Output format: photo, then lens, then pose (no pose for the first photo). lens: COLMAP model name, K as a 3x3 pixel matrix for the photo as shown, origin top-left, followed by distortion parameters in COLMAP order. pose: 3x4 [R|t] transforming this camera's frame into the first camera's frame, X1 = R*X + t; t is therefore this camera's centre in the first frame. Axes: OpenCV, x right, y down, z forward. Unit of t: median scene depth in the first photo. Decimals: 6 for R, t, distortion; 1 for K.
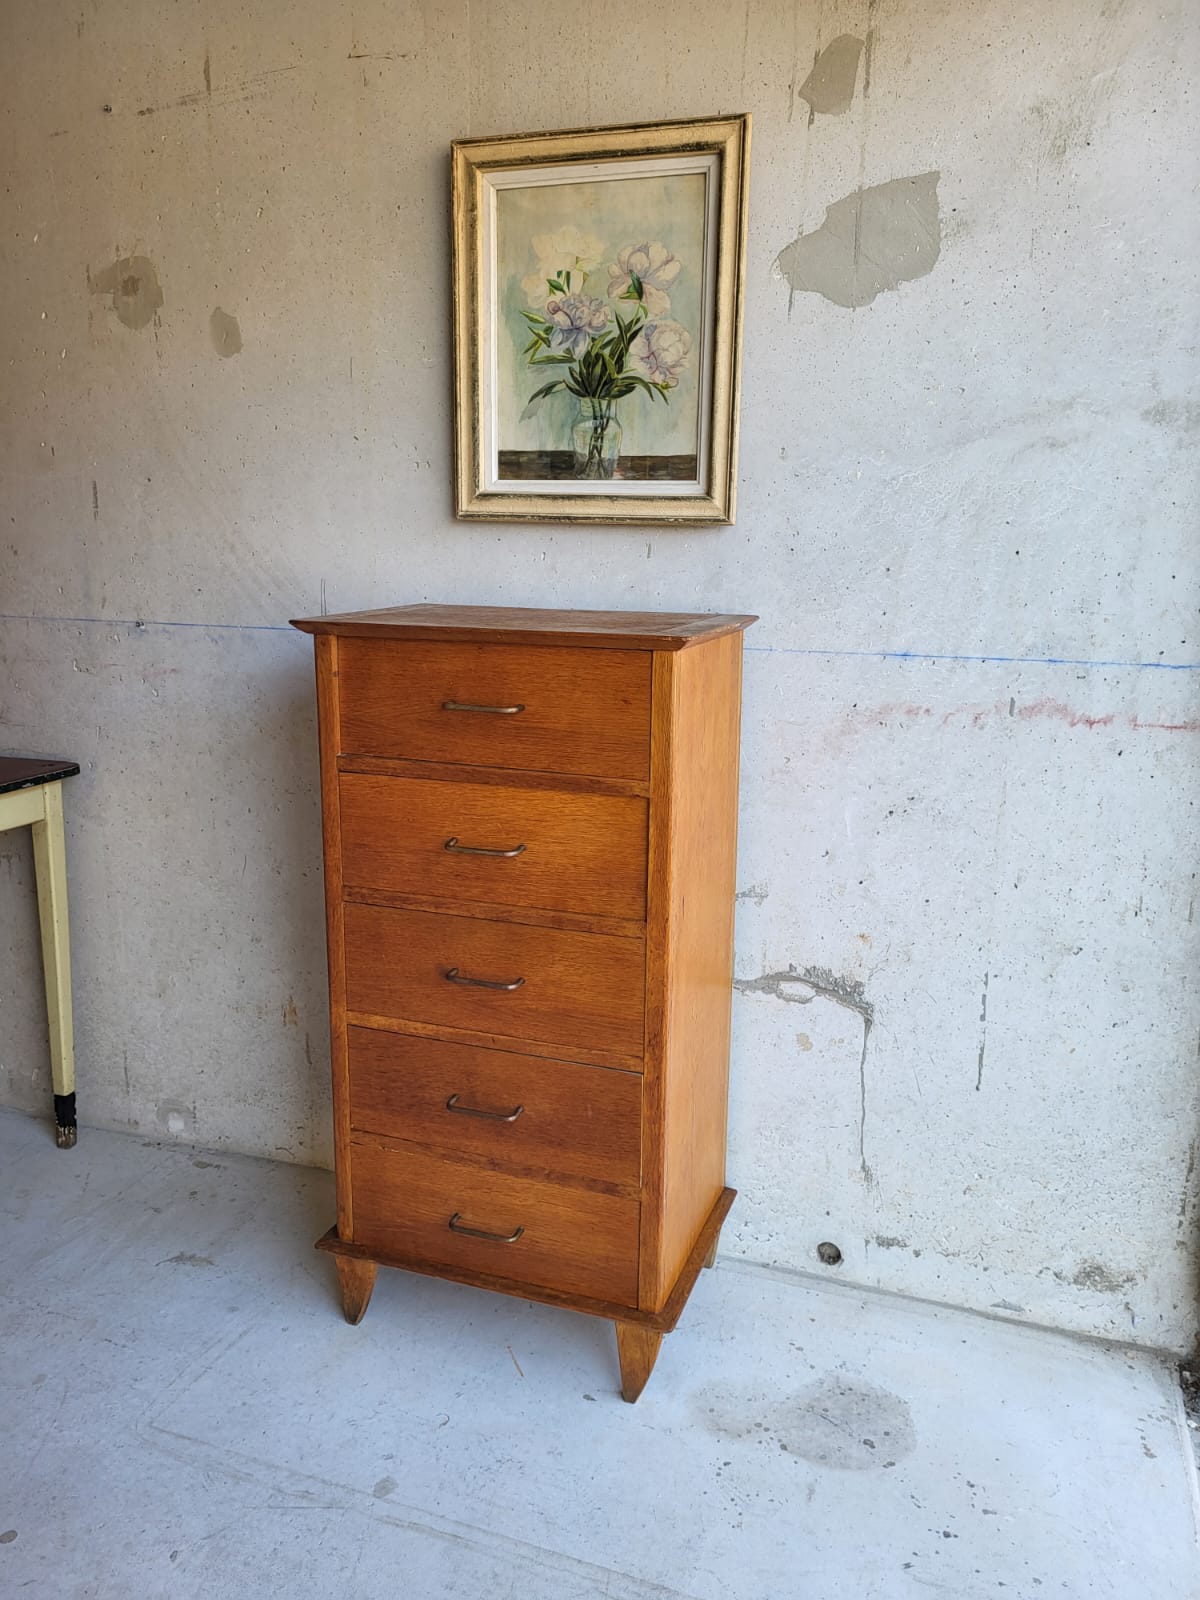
lens RADIAL K [[1215.7, 0, 597.9], [0, 1215.7, 804.3], [0, 0, 1]] dist [0.045992, -0.040814]
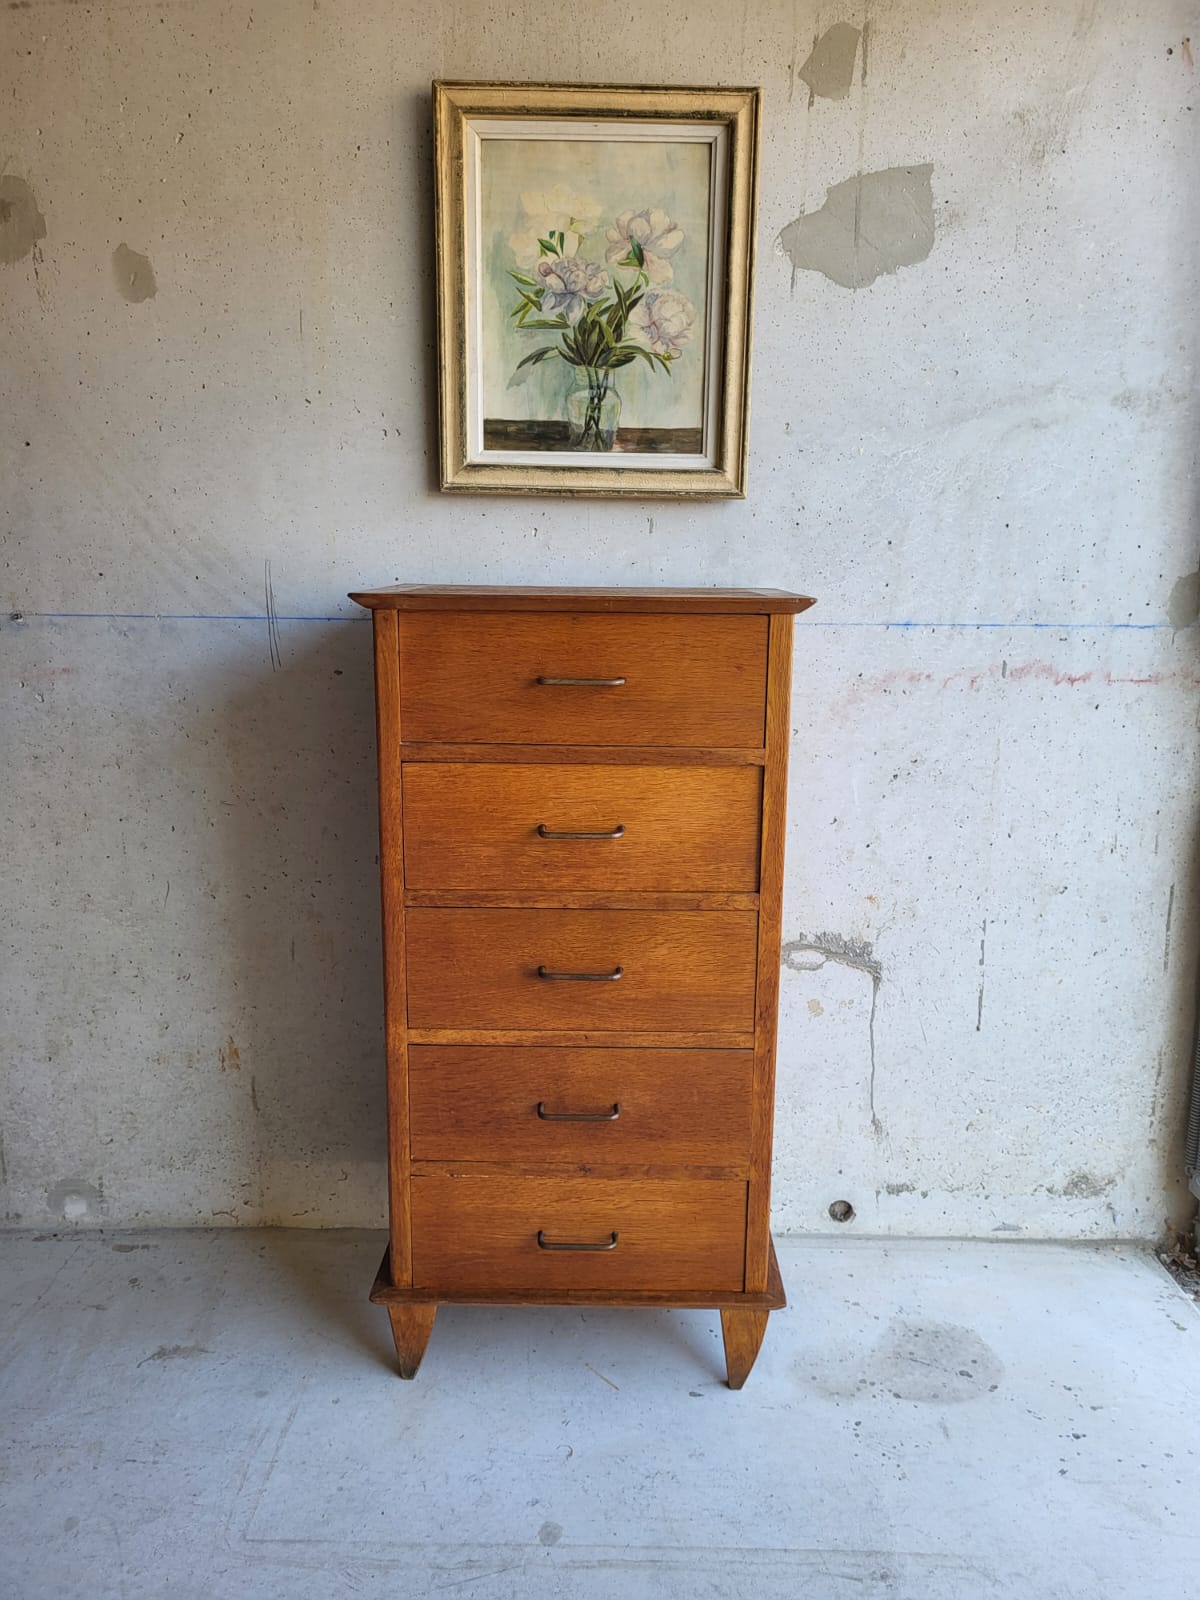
lens RADIAL K [[1216.4, 0, 617.0], [0, 1216.4, 813.9], [0, 0, 1]] dist [0.043017, -0.036916]
pose [[0.942145, -0.070364, 0.327737, -0.346958], [0.073463, 0.997294, 0.002931, 0.019447], [-0.327057, 0.021315, 0.944764, 0.095105]]
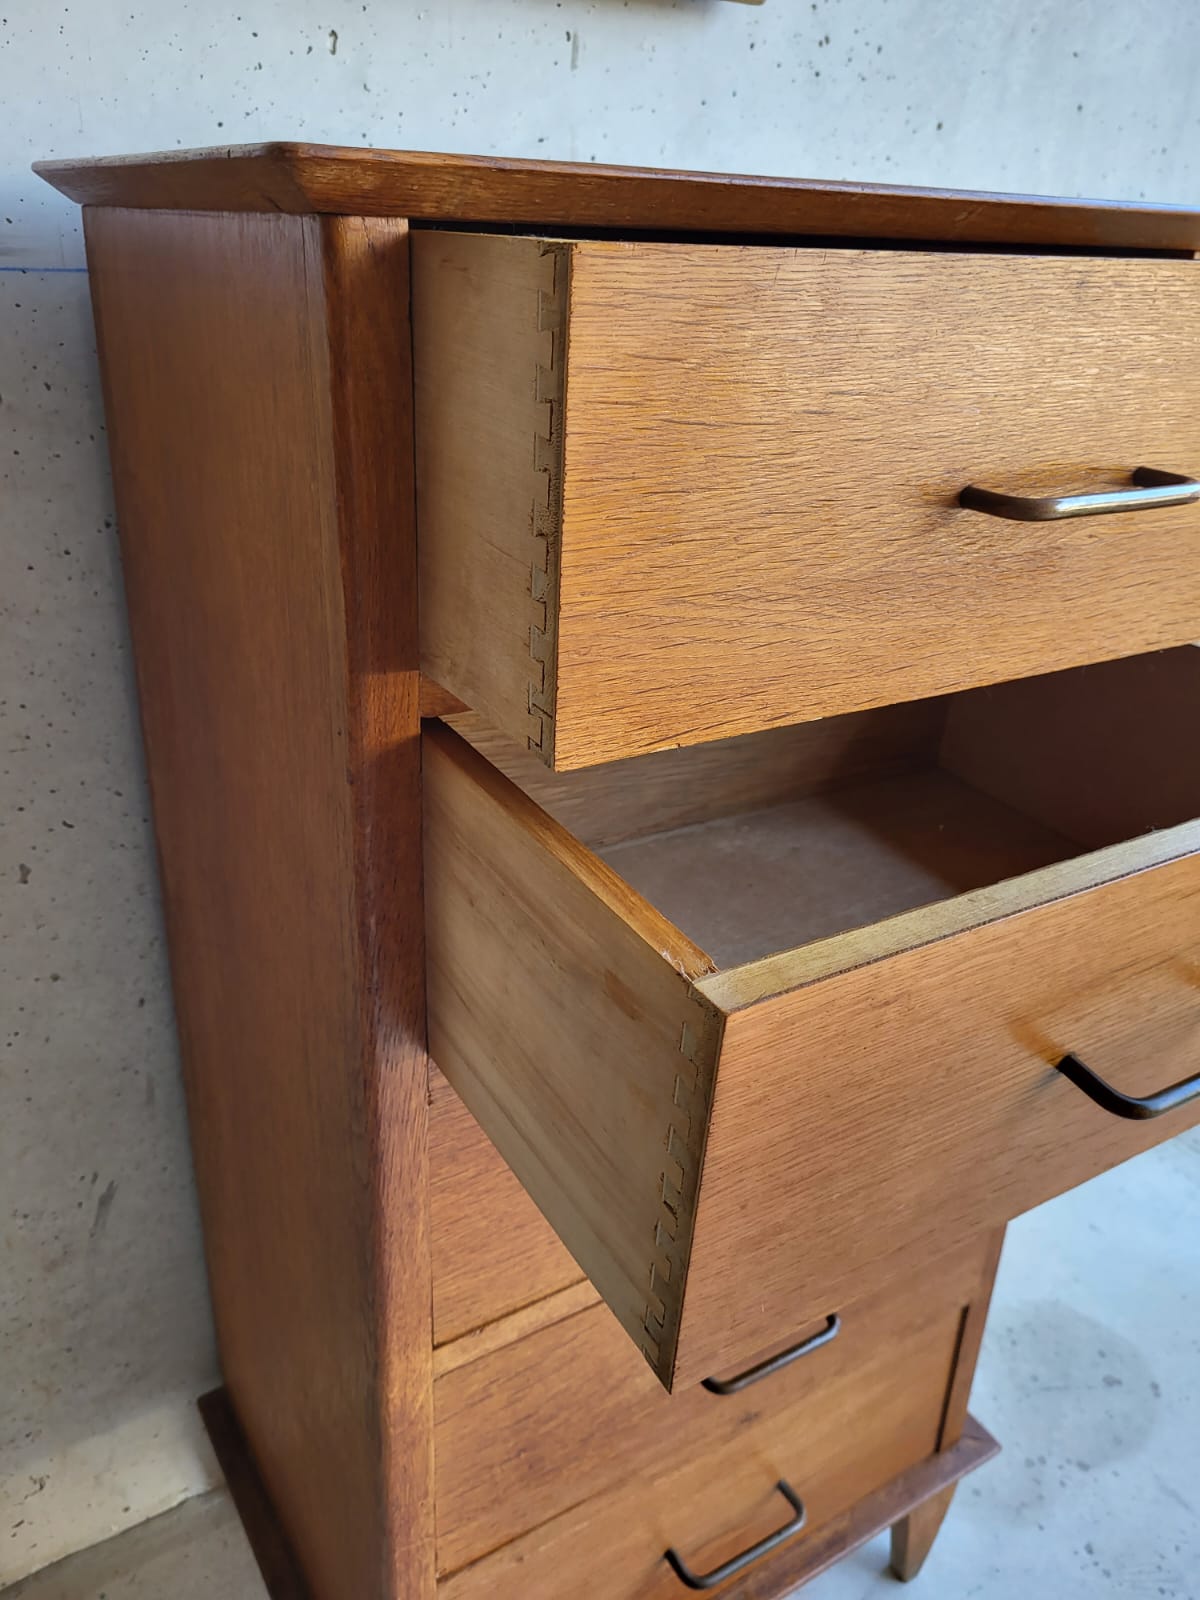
lens RADIAL K [[1246.4, 0, 600.7], [0, 1246.4, 782.6], [0, 0, 1]] dist [0.006013, -0.008876]
pose [[0.610856, -0.310159, 0.728462, -0.395813], [0.145698, 0.948398, 0.281625, -0.088268], [-0.778220, -0.065897, 0.624525, 0.746032]]
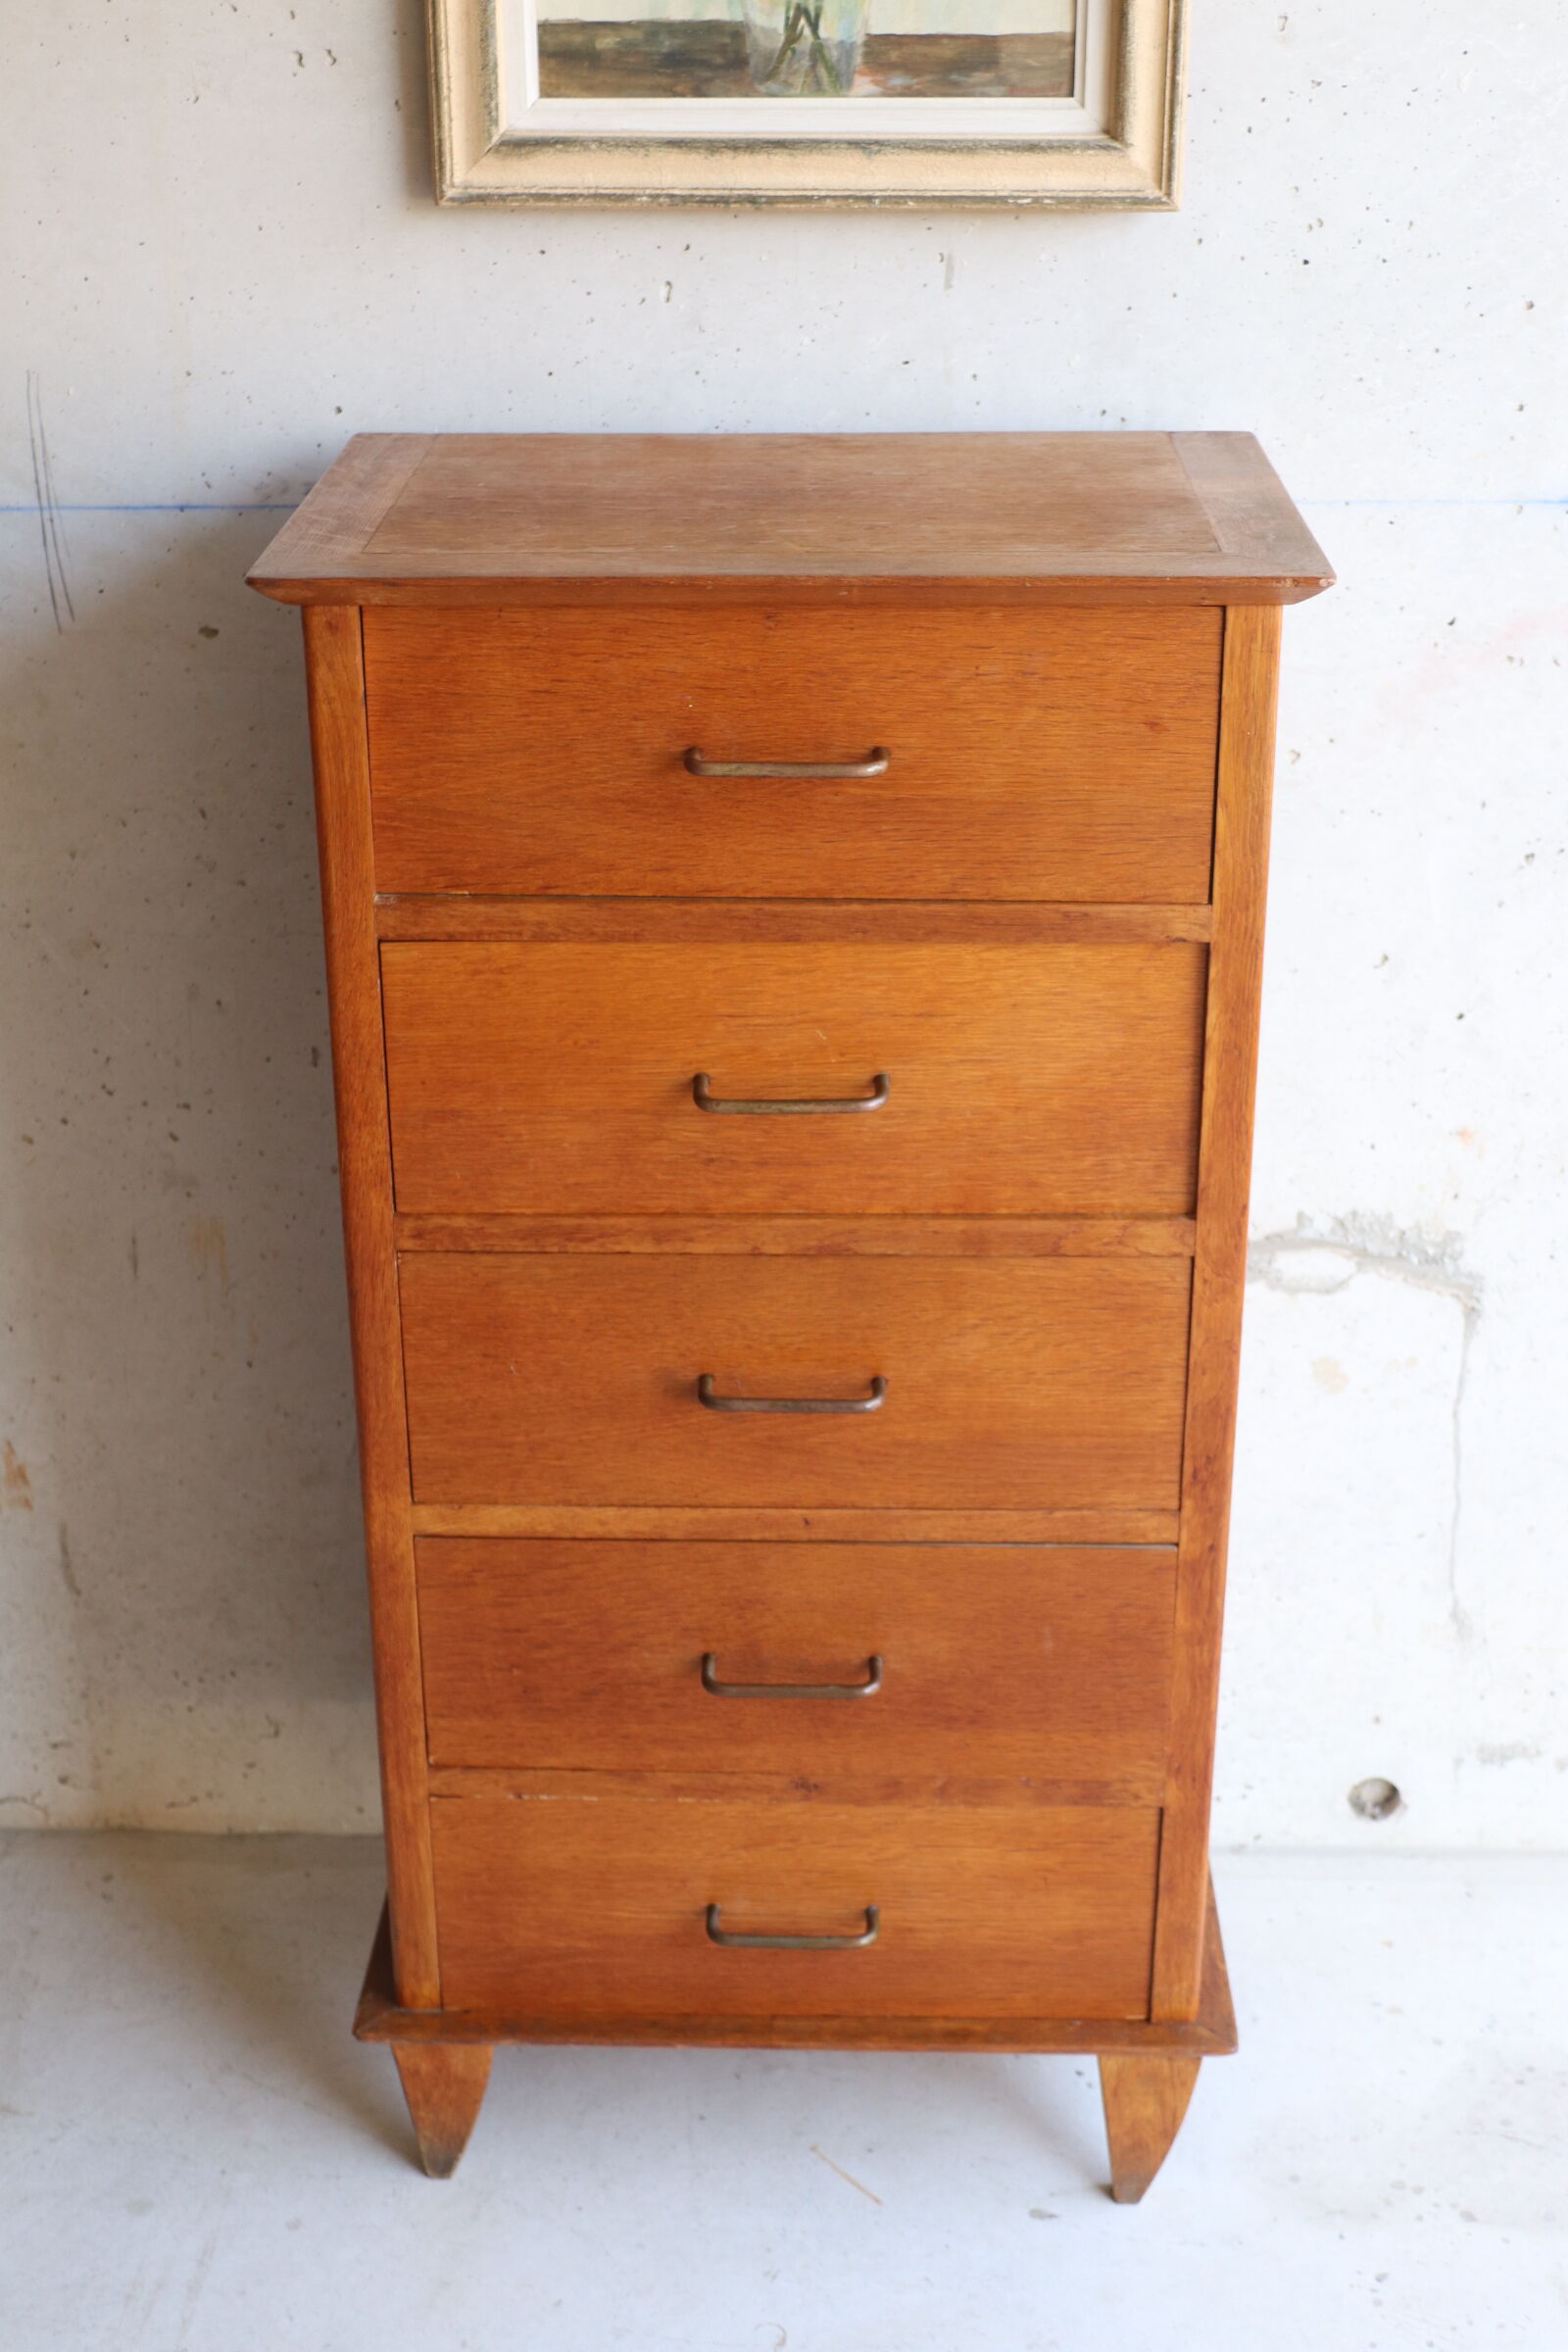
lens RADIAL K [[3159.4, 0, 758.0], [0, 3159.4, 1166.7], [0, 0, 1]] dist [-0.076047, 0.145142]
pose [[0.951724, -0.142096, 0.272084, -0.369973], [0.087310, 0.975102, 0.203847, -0.147613], [-0.294275, -0.170250, 0.940434, -0.009217]]
